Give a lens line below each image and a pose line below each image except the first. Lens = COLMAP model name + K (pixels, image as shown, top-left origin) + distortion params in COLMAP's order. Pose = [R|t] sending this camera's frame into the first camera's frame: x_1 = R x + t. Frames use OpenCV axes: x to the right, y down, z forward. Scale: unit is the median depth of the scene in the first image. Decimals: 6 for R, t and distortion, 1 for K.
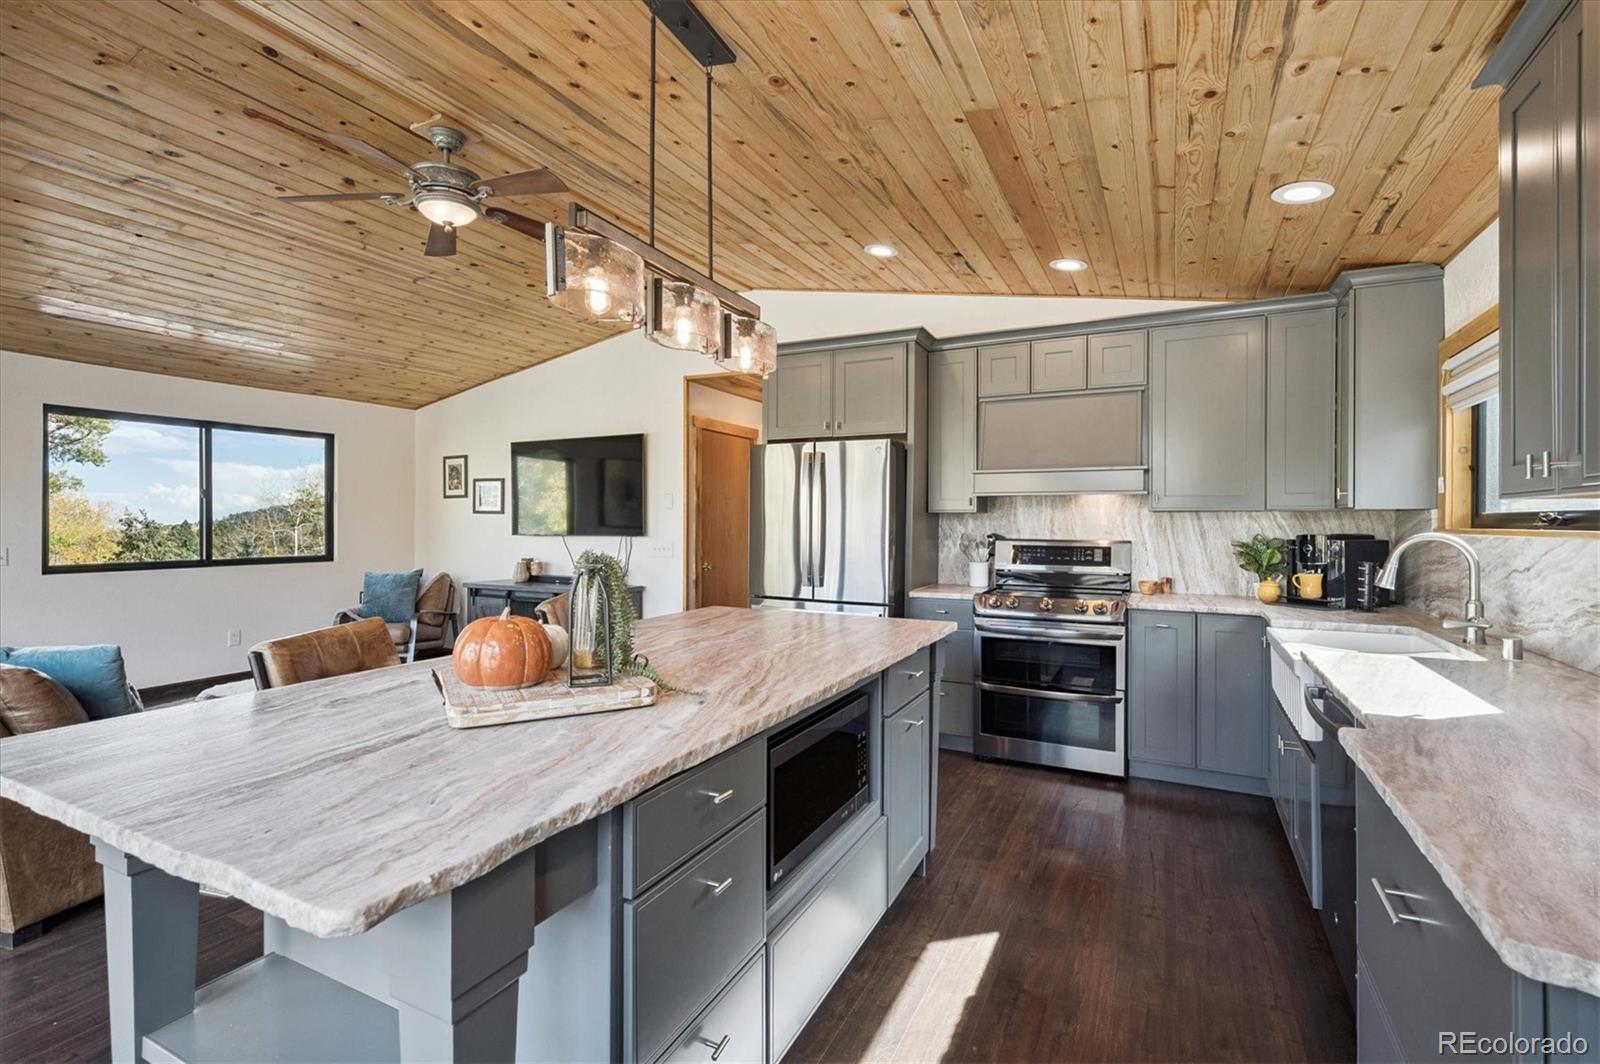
lens RADIAL K [[722.6, 0, 793.3], [0, 722.6, 523.5], [0, 0, 1]] dist [-0.000155, -0.000106]
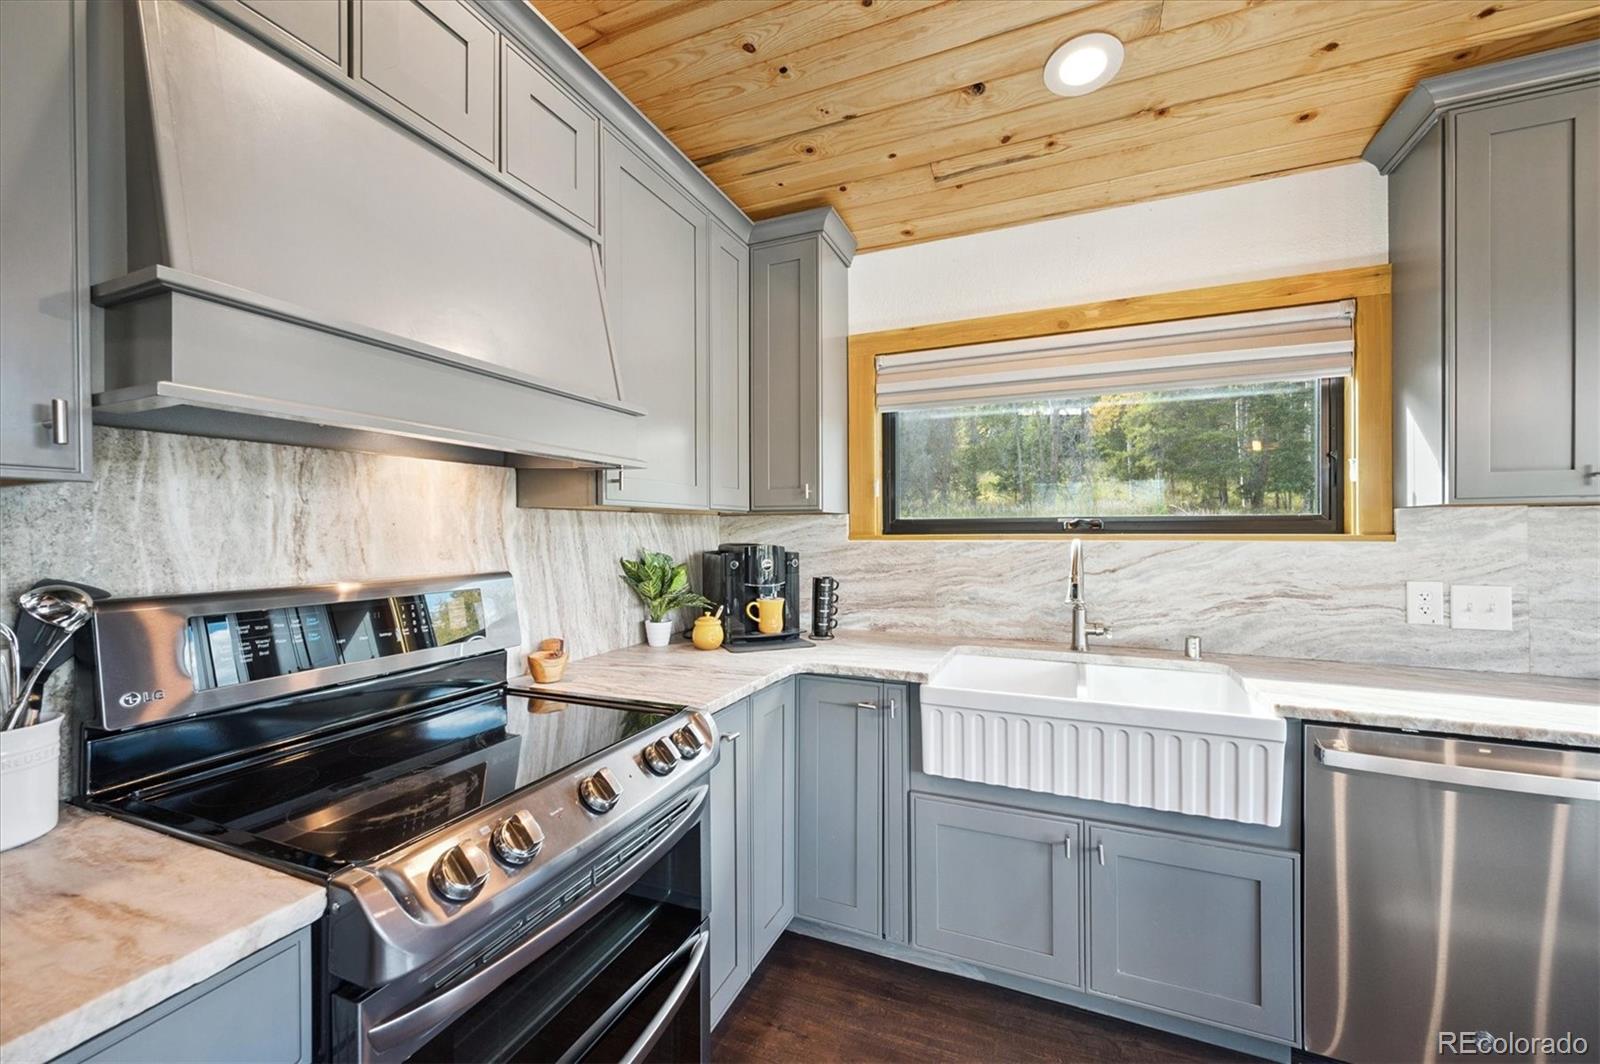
lens RADIAL K [[642.9, 0, 796.9], [0, 642.9, 528.2], [0, 0, 1]] dist [-0.004705, -0.000188]
pose [[-0.080257, 0.002517, 0.996771, 0.059423], [0.006939, 0.999974, -0.001966, -0.000362], [-0.996750, 0.006759, -0.080272, 0.865774]]
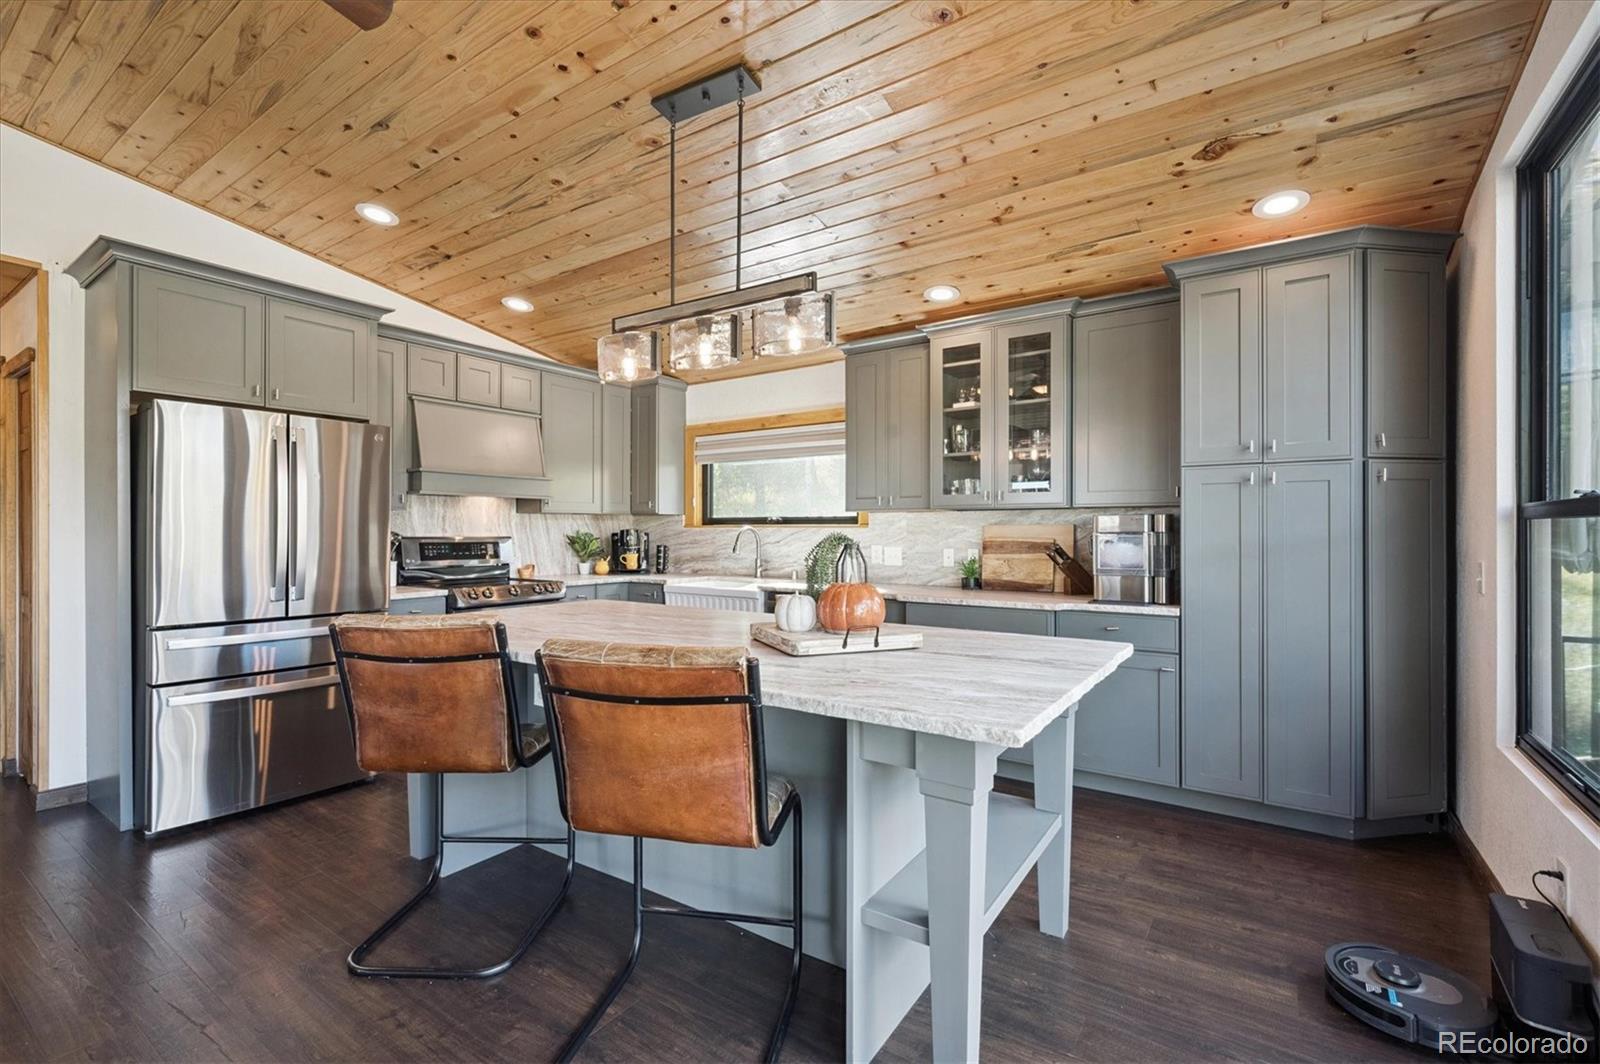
lens RADIAL K [[722.6, 0, 790.1], [0, 722.6, 531.2], [0, 0, 1]] dist [-0.000155, -0.000106]
pose [[0.131965, -0.000170, 0.991254, -0.695437], [0.002010, 0.999998, -0.000096, 0.016951], [-0.991252, 0.002005, 0.131965, 0.372489]]
